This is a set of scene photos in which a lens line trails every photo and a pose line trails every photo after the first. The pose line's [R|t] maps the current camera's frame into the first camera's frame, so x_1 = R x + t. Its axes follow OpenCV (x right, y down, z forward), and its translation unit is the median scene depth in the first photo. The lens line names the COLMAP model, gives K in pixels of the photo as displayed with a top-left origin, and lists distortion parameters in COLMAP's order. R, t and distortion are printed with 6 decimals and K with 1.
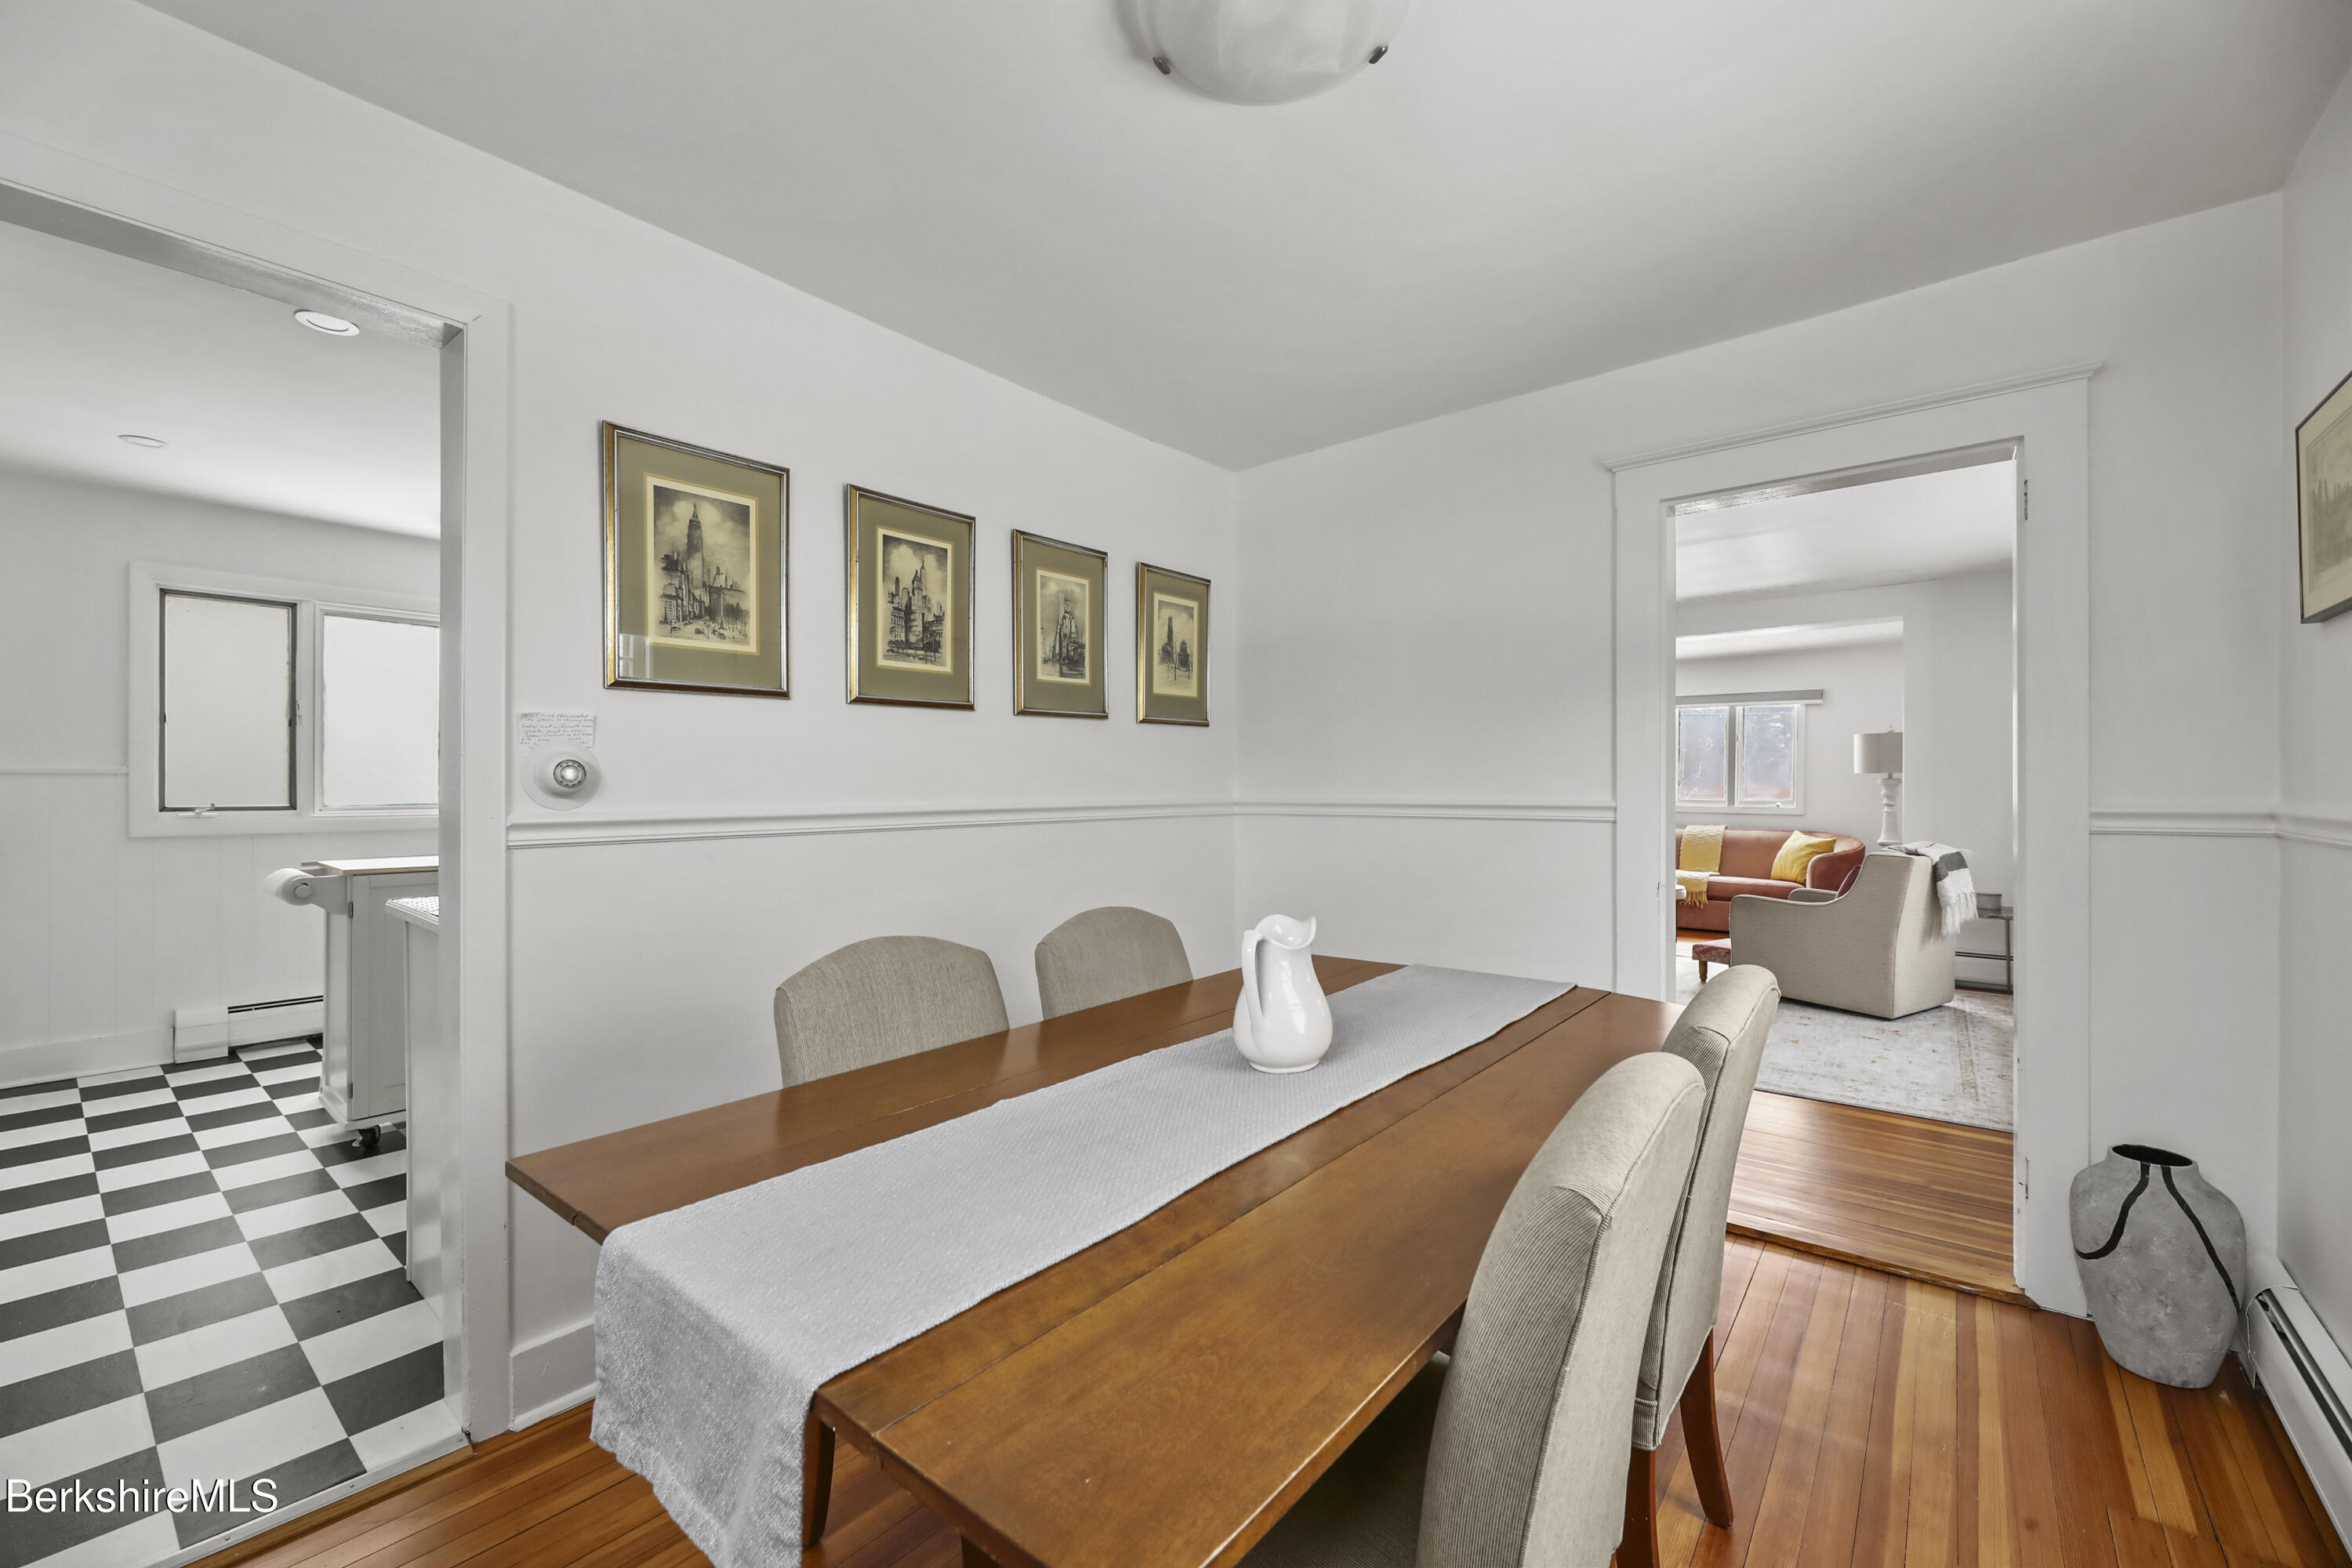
lens RADIAL K [[952.2, 0, 1173.0], [0, 952.2, 784.3], [0, 0, 1]] dist [-0.002624, -0.000282]
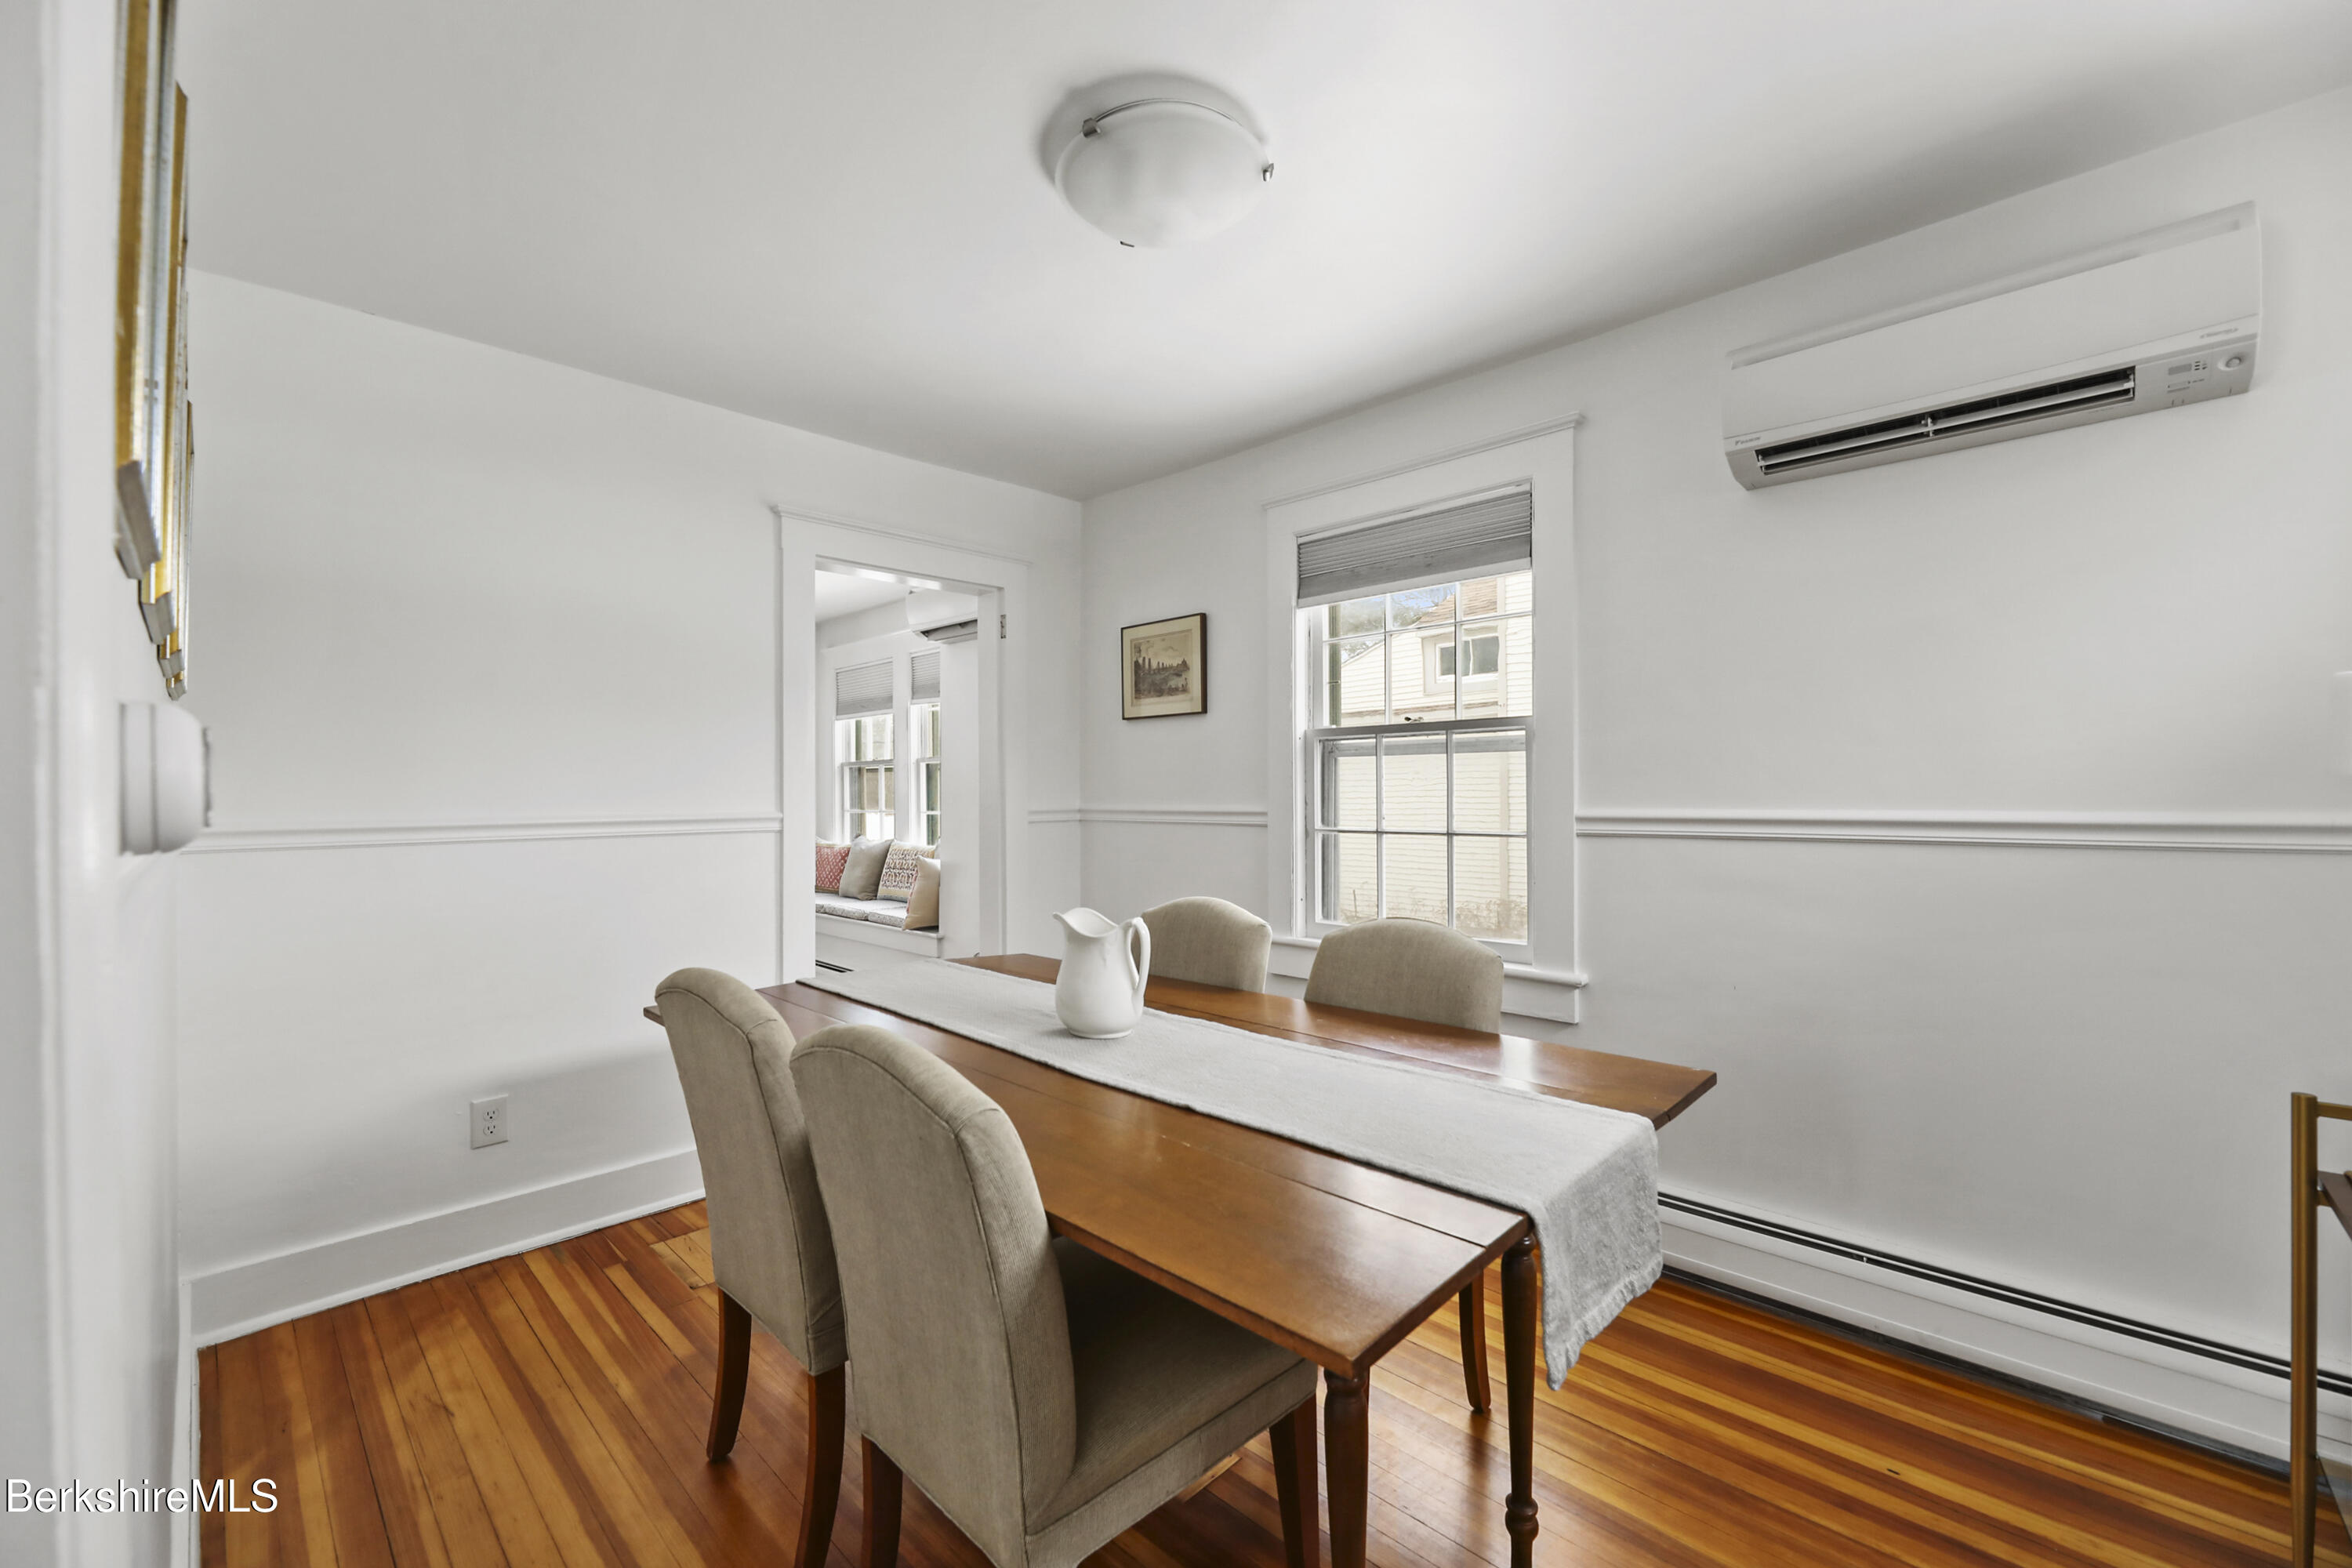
lens RADIAL K [[952.2, 0, 1168.2], [0, 952.2, 788.5], [0, 0, 1]] dist [-0.002624, -0.000282]
pose [[0.115368, 0.007546, 0.993294, -0.268511], [-0.002354, 0.999970, -0.007324, -0.001767], [-0.993320, -0.001493, 0.115382, 0.194005]]
